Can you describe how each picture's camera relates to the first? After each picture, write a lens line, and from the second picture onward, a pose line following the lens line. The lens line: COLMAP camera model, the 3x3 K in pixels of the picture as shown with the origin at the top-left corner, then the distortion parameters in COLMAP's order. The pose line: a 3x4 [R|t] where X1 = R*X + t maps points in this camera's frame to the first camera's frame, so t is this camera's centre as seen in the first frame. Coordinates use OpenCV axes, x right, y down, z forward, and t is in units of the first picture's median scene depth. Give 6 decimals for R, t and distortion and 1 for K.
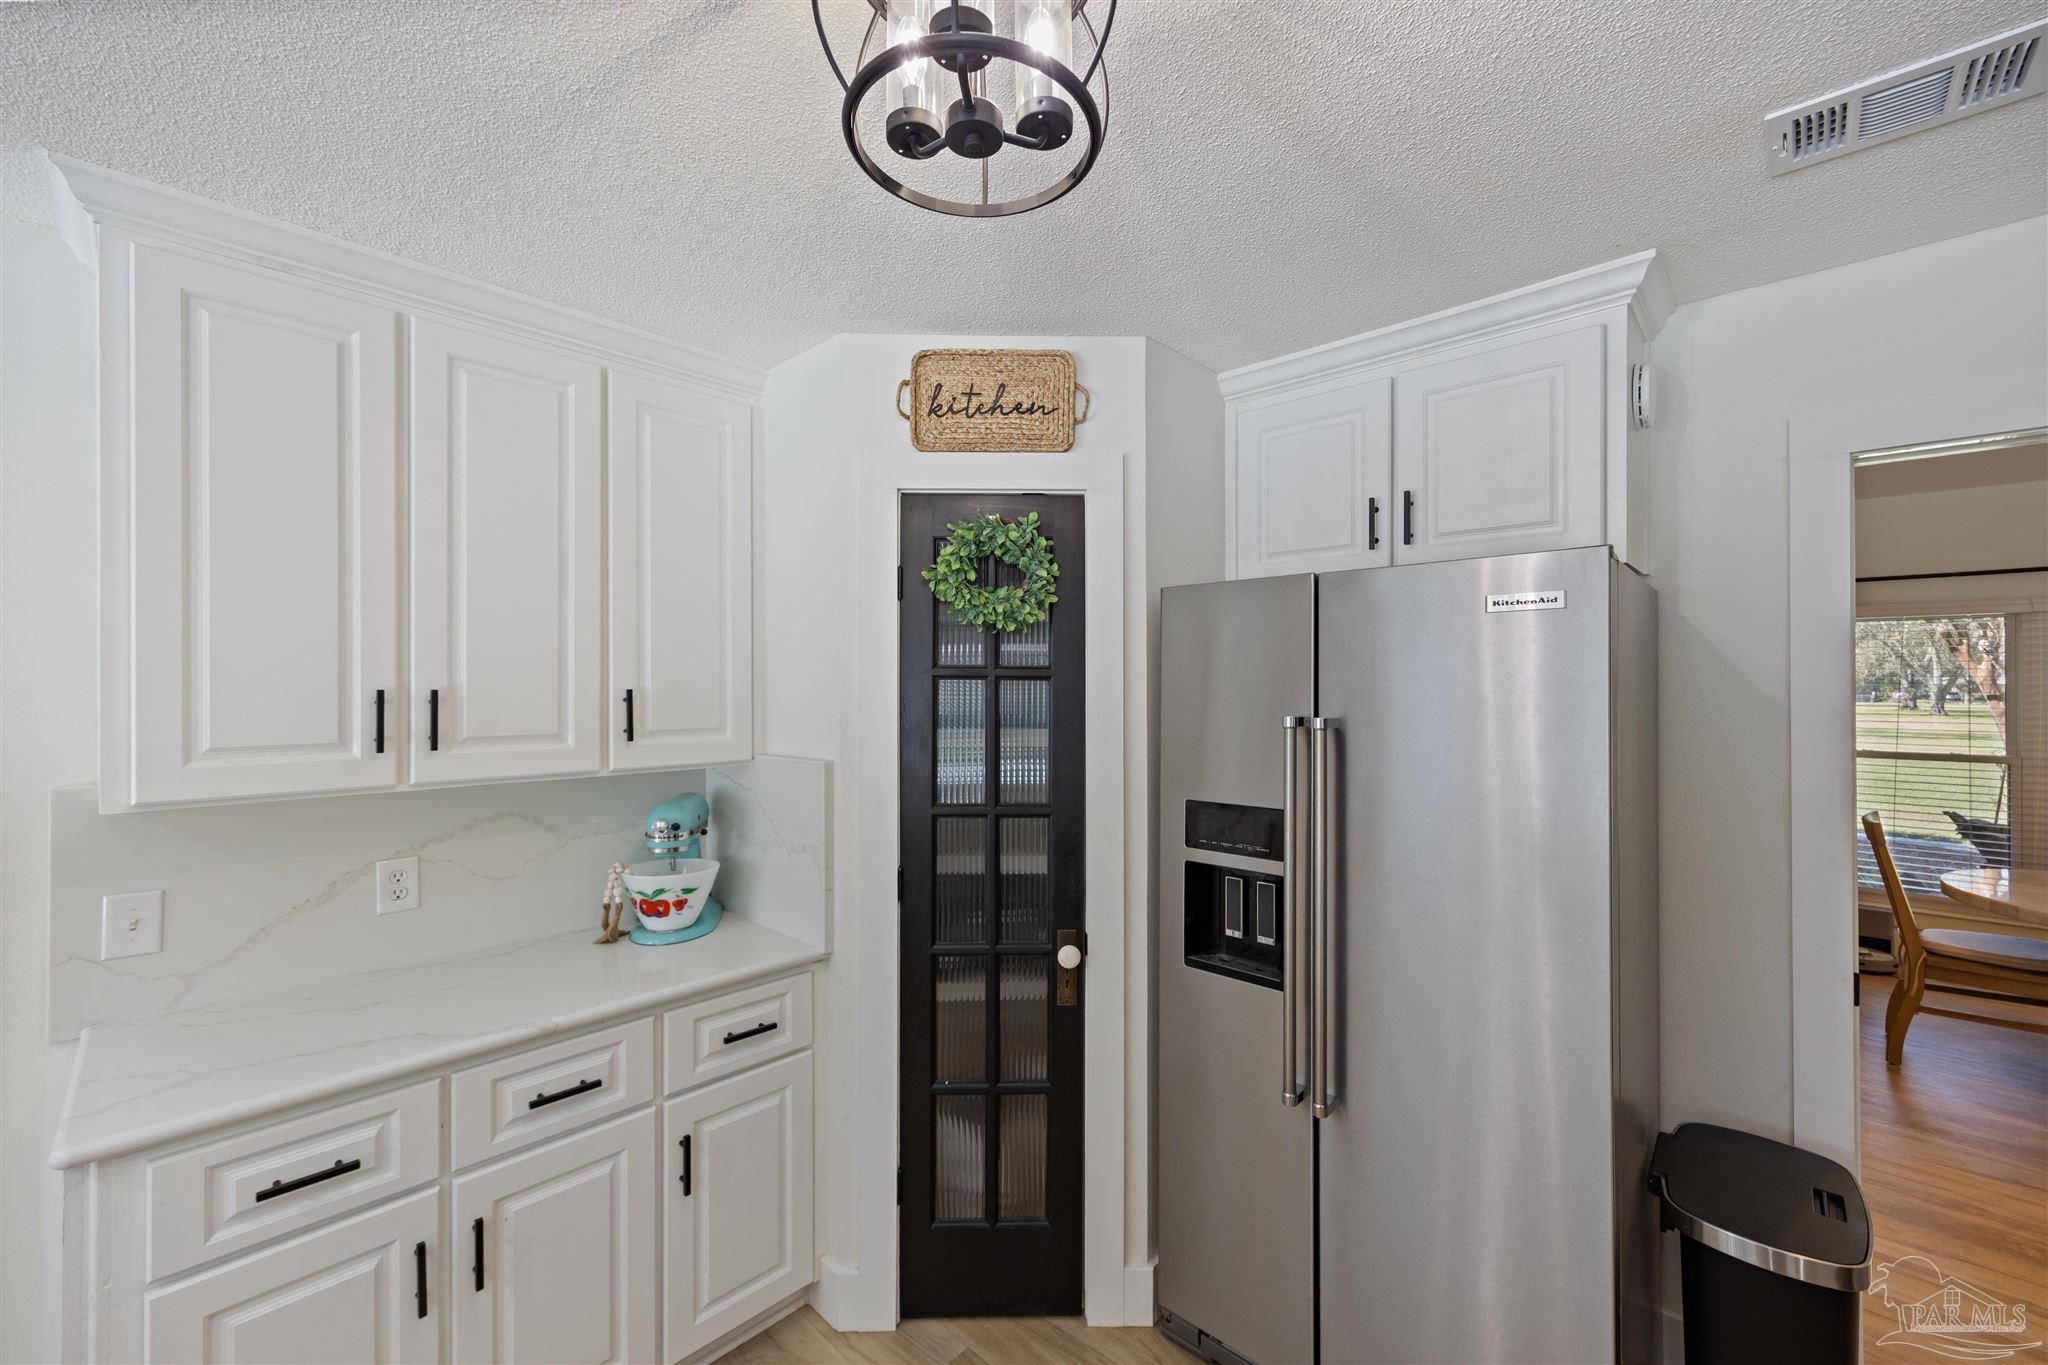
lens RADIAL K [[828.4, 0, 1025.7], [0, 828.4, 680.0], [0, 0, 1]] dist [0.011413, -0.000838]
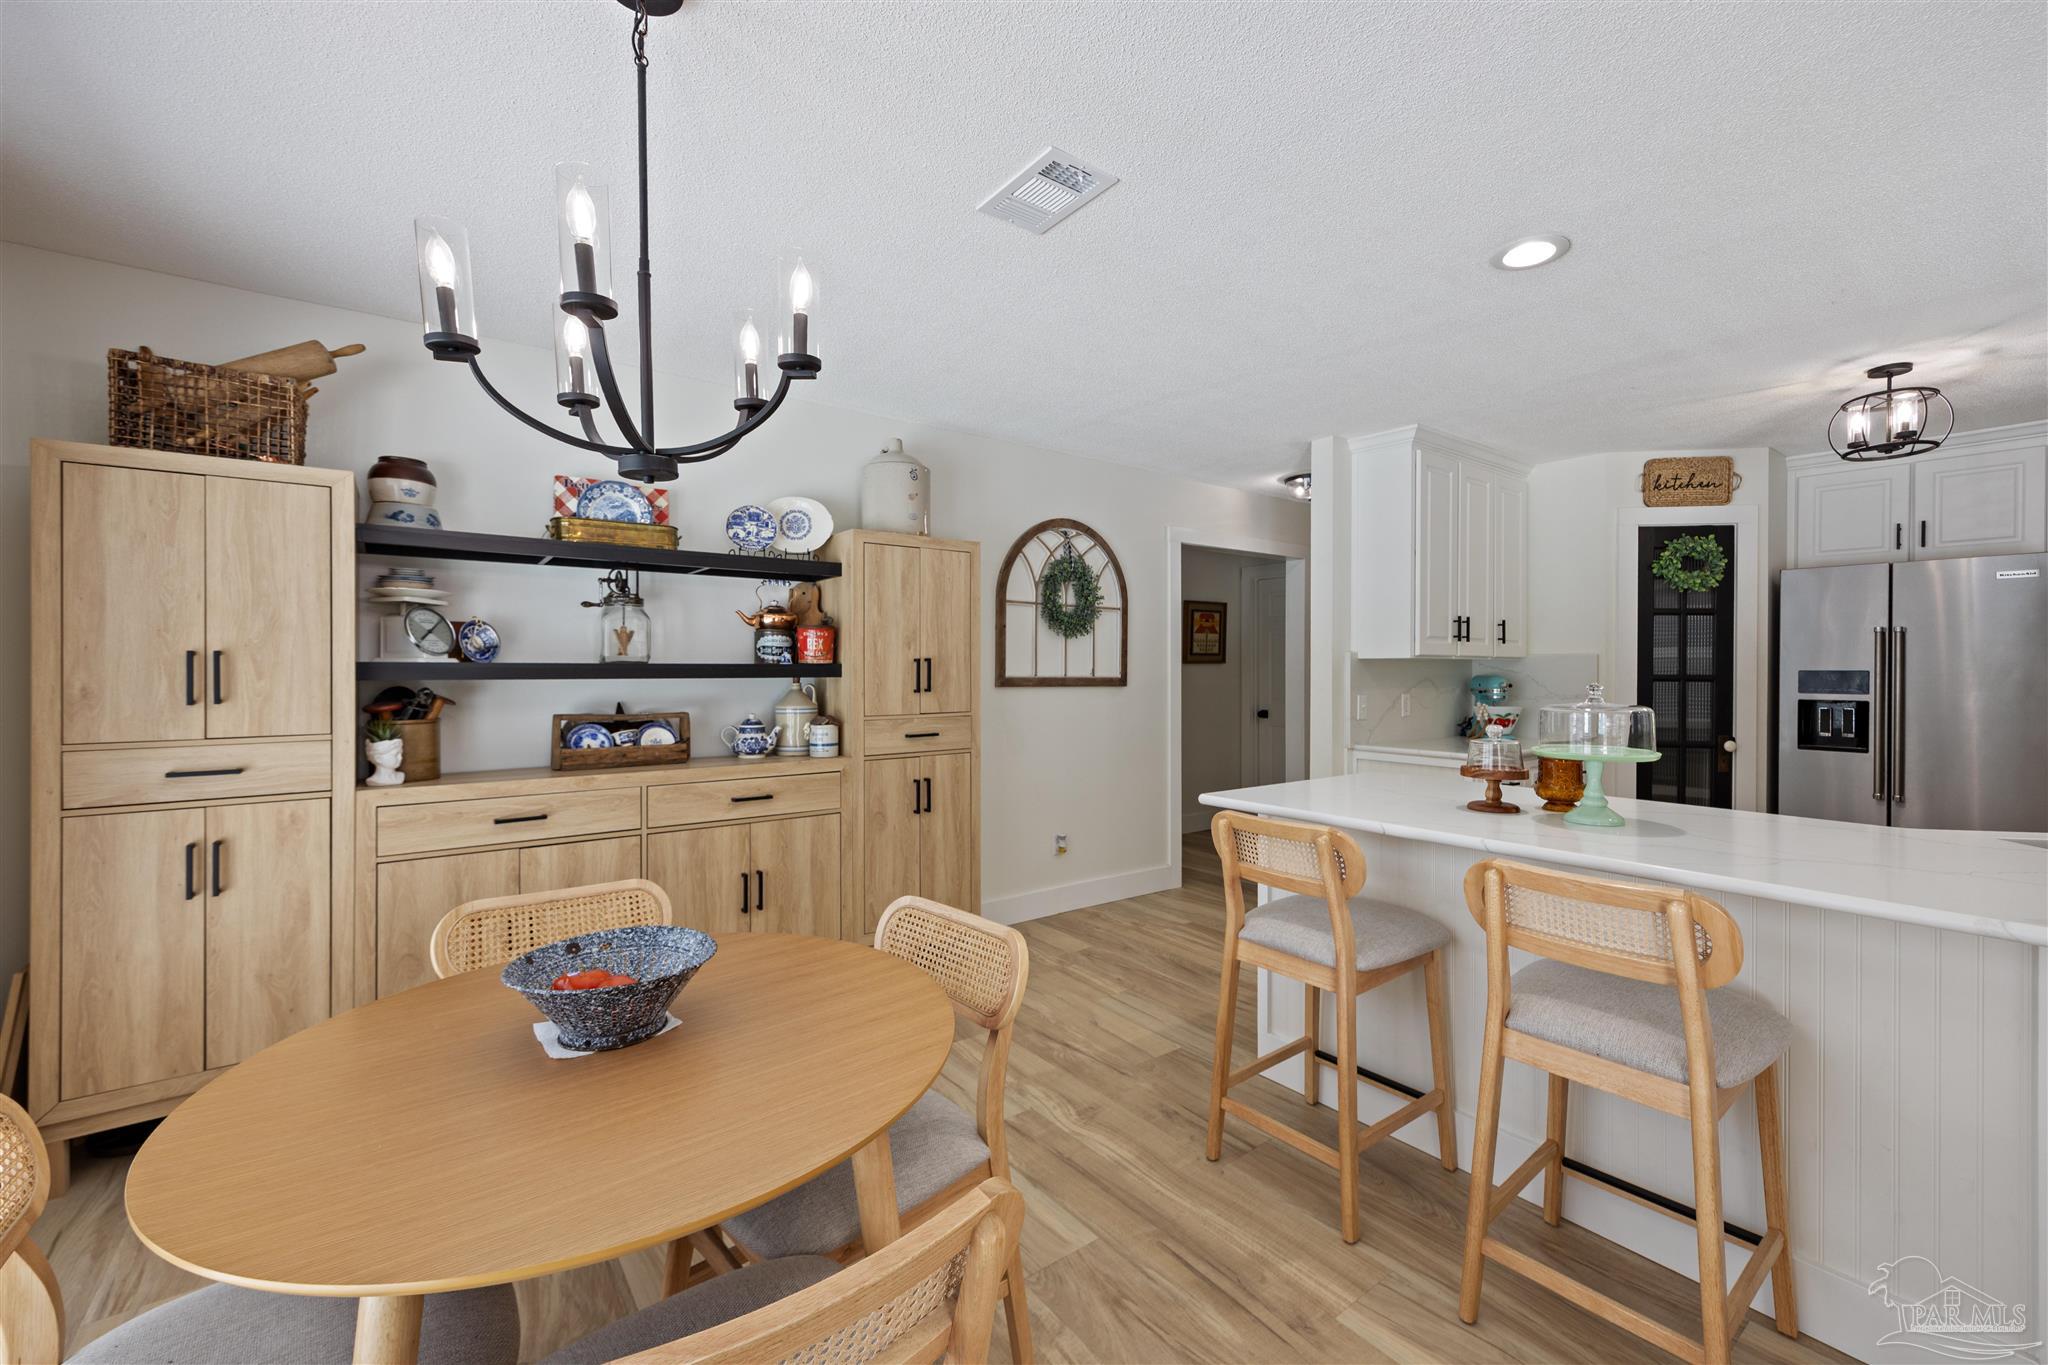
lens RADIAL K [[828.4, 0, 1033.9], [0, 828.4, 667.4], [0, 0, 1]] dist [0.011413, -0.000838]
pose [[0.986508, 0.006602, -0.163581, -1.323230], [-0.004059, 0.999866, 0.015871, 0.105827], [0.163664, -0.014993, 0.986402, -1.358569]]
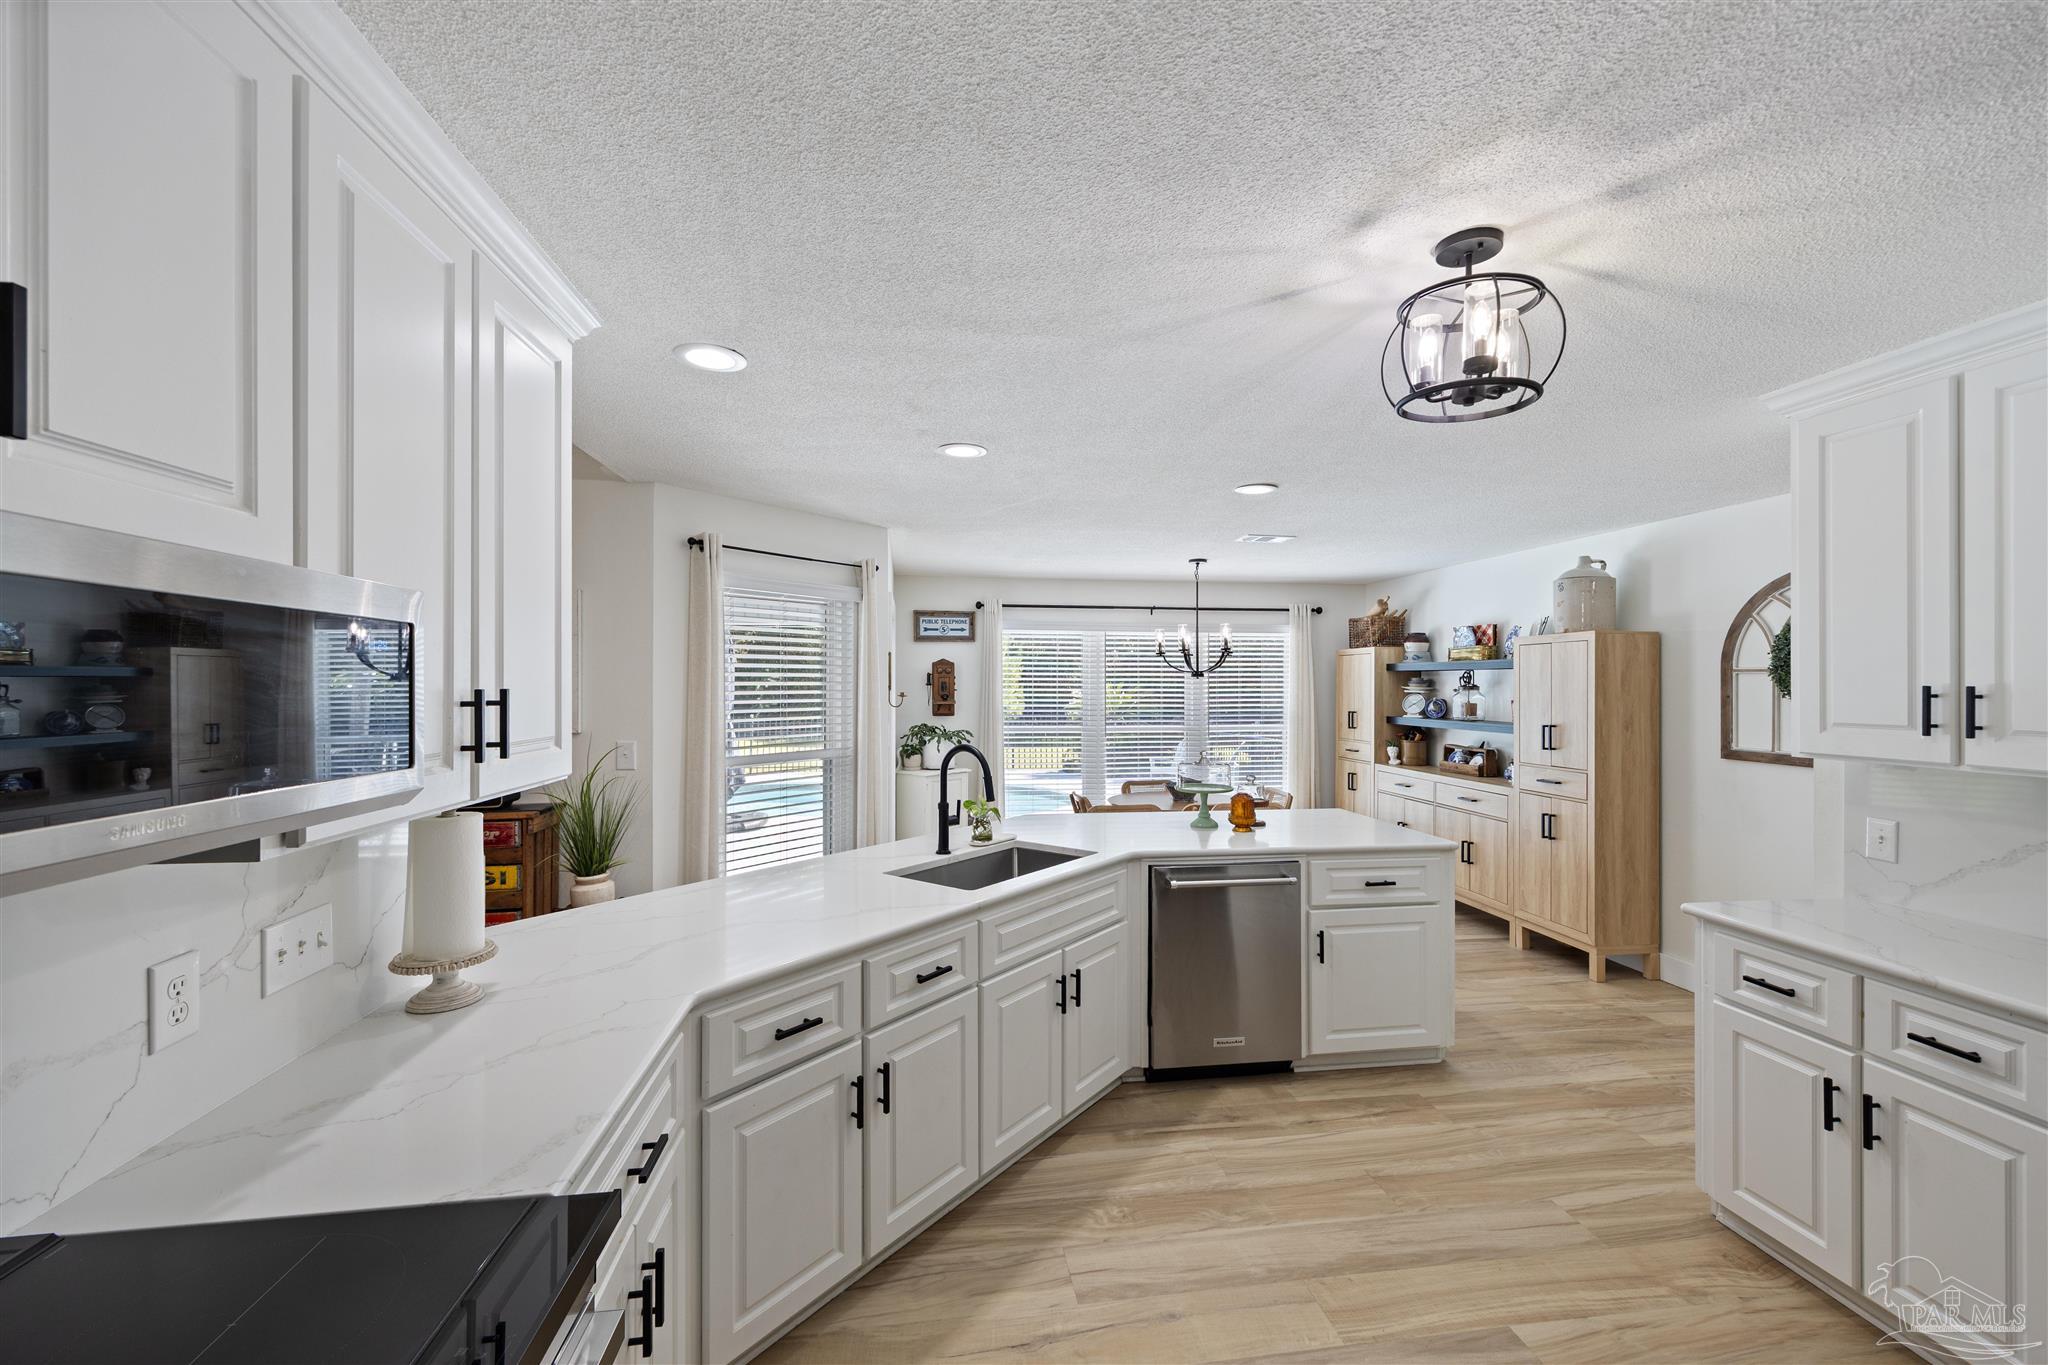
lens RADIAL K [[828.4, 0, 1048.4], [0, 828.4, 683.2], [0, 0, 1]] dist [0.011413, -0.000838]
pose [[-0.610765, -0.001616, -0.791810, 0.879298], [0.007651, 0.999939, -0.007943, 0.007897], [0.791775, -0.010909, -0.610715, 0.622022]]
